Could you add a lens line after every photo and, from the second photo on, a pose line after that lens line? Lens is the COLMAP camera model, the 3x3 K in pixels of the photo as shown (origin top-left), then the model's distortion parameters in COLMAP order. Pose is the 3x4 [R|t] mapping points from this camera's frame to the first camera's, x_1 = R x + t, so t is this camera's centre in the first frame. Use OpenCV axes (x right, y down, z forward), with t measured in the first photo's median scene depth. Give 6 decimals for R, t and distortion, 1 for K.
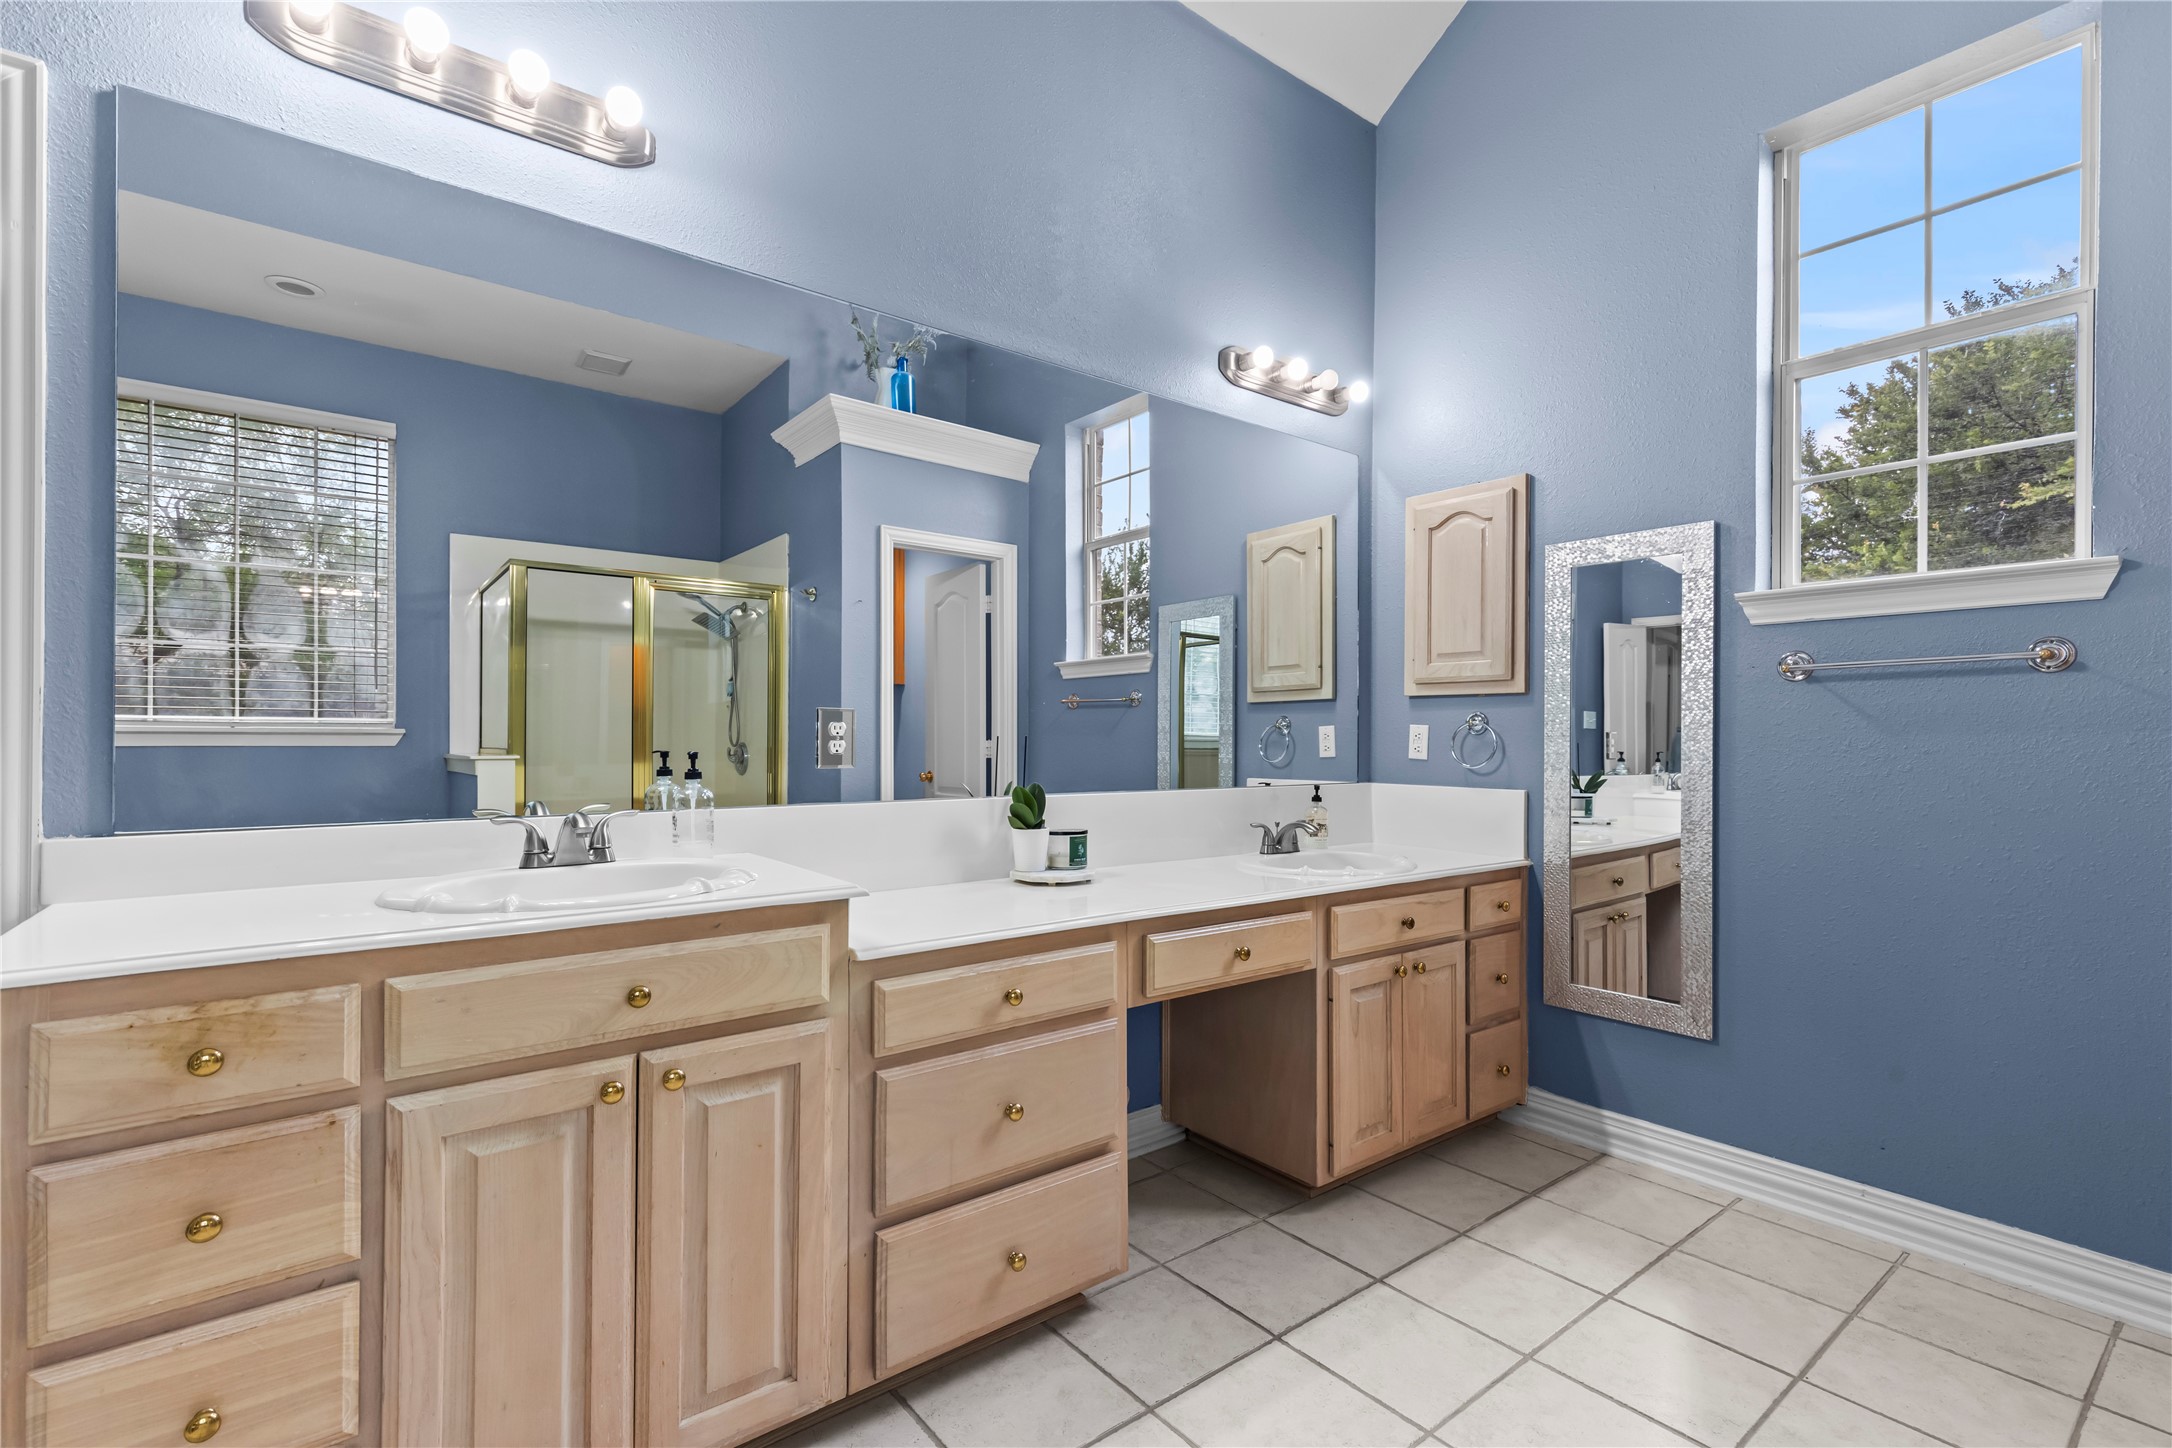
lens RADIAL K [[981.9, 0, 1077.0], [0, 981.9, 727.0], [0, 0, 1]] dist [0.004679, 0.000298]
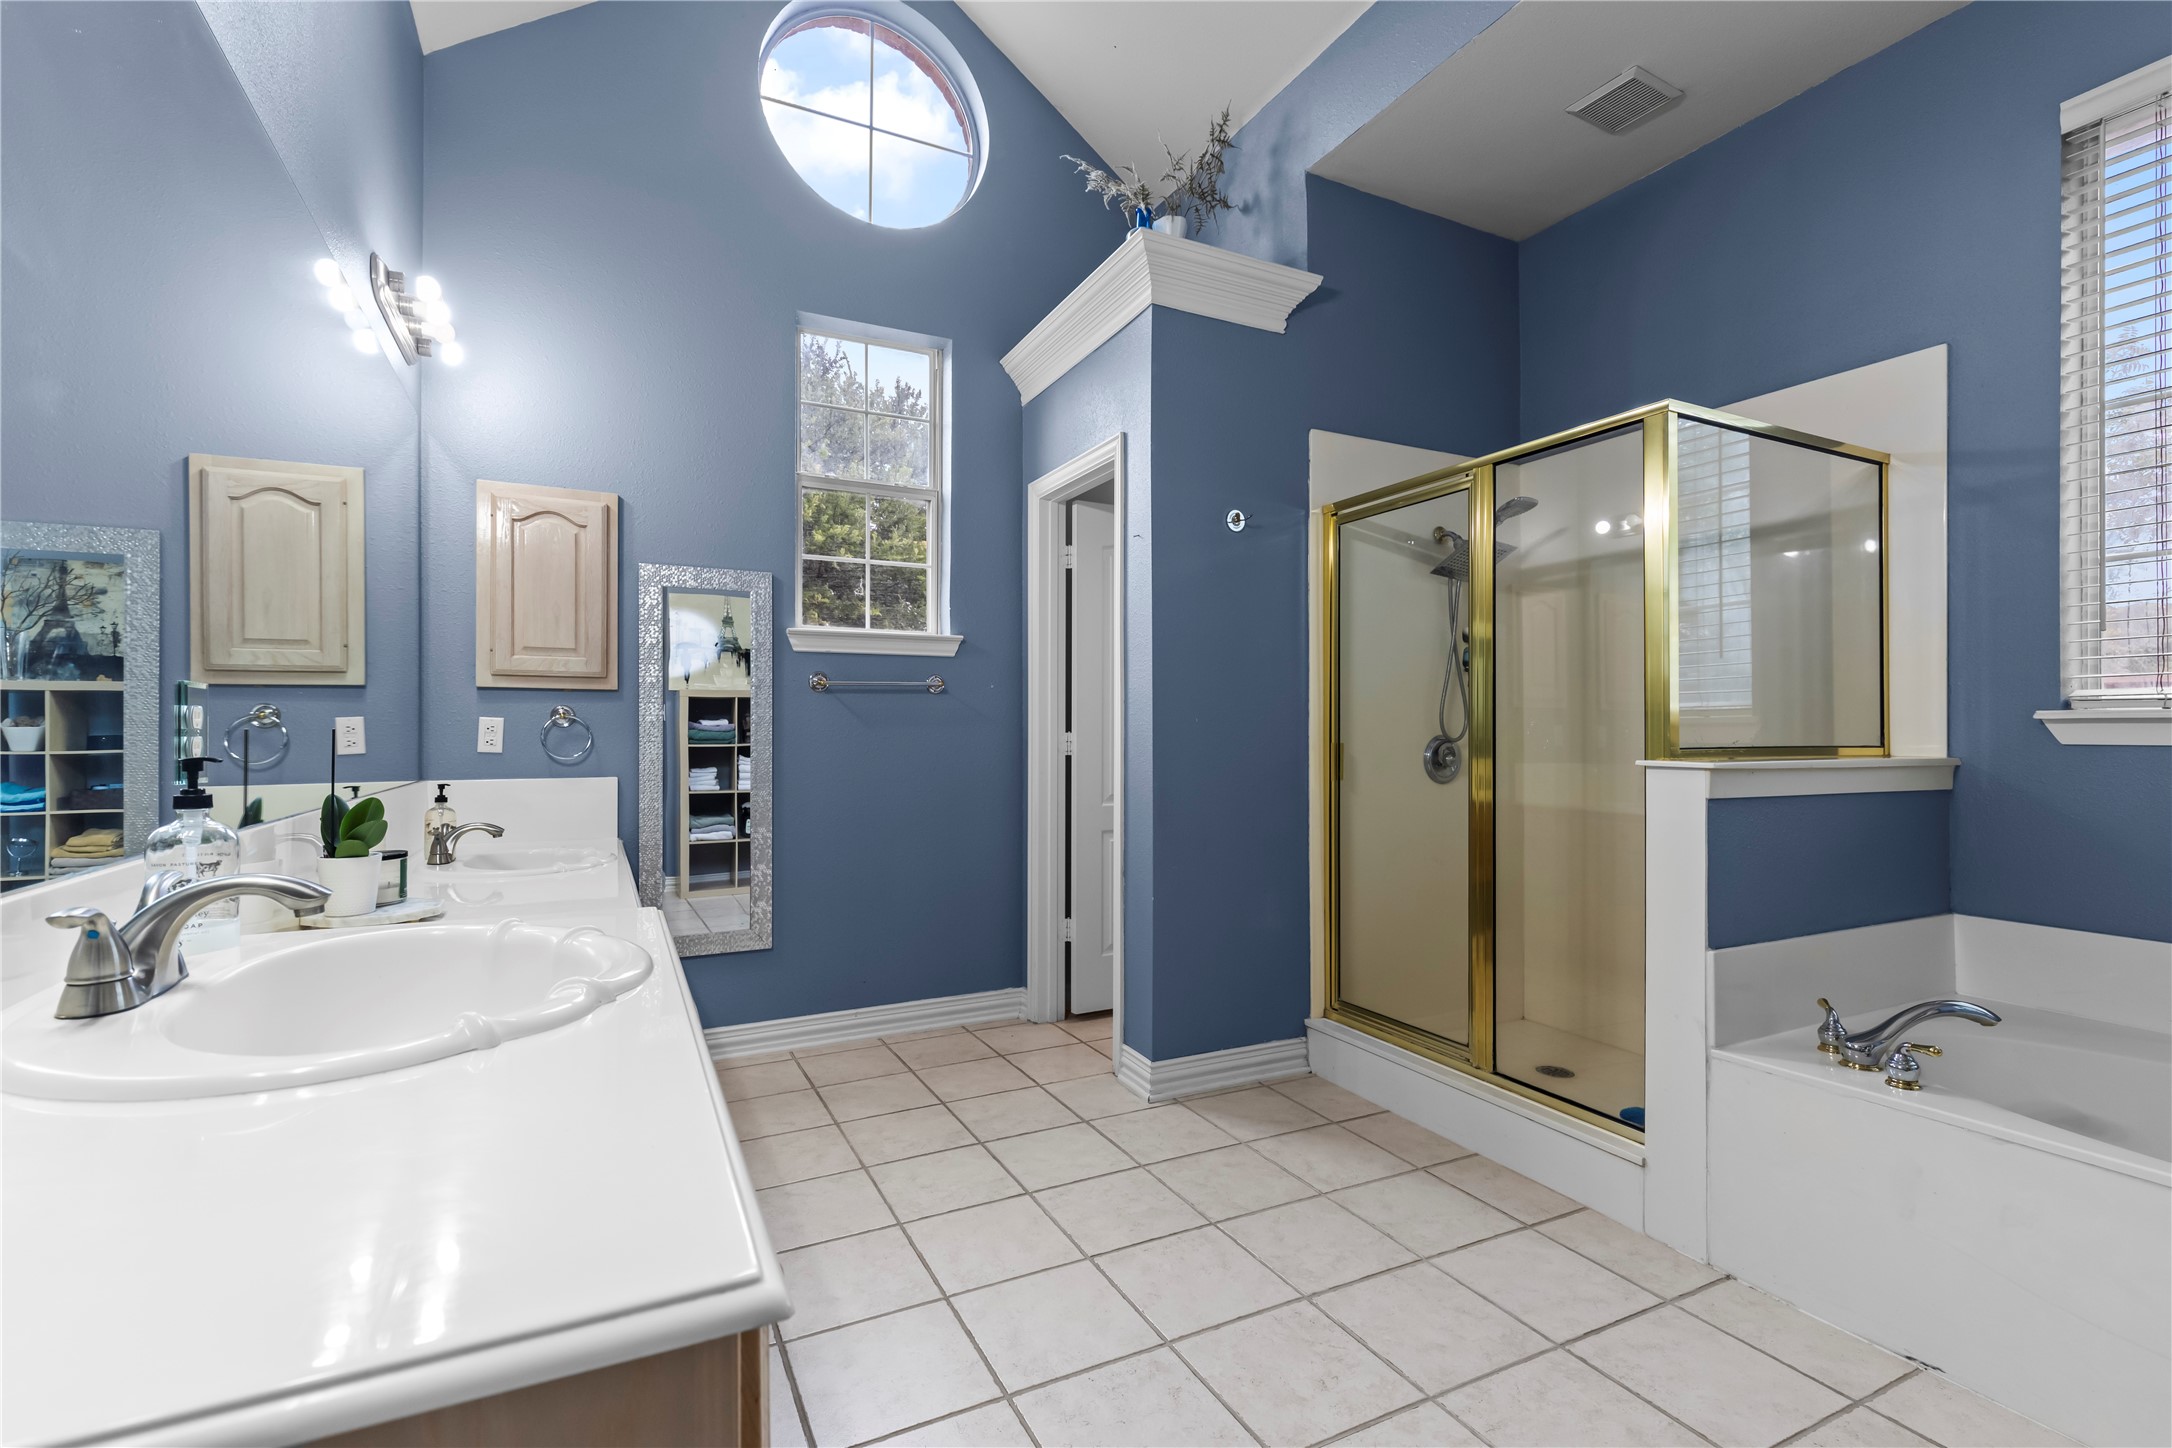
lens RADIAL K [[981.9, 0, 1077.0], [0, 981.9, 727.0], [0, 0, 1]] dist [0.004679, 0.000298]
pose [[0.186694, 0.000478, 0.982418, -0.526008], [-0.008001, 0.999967, 0.001034, 0.001845], [-0.982385, -0.008053, 0.186692, 0.266501]]
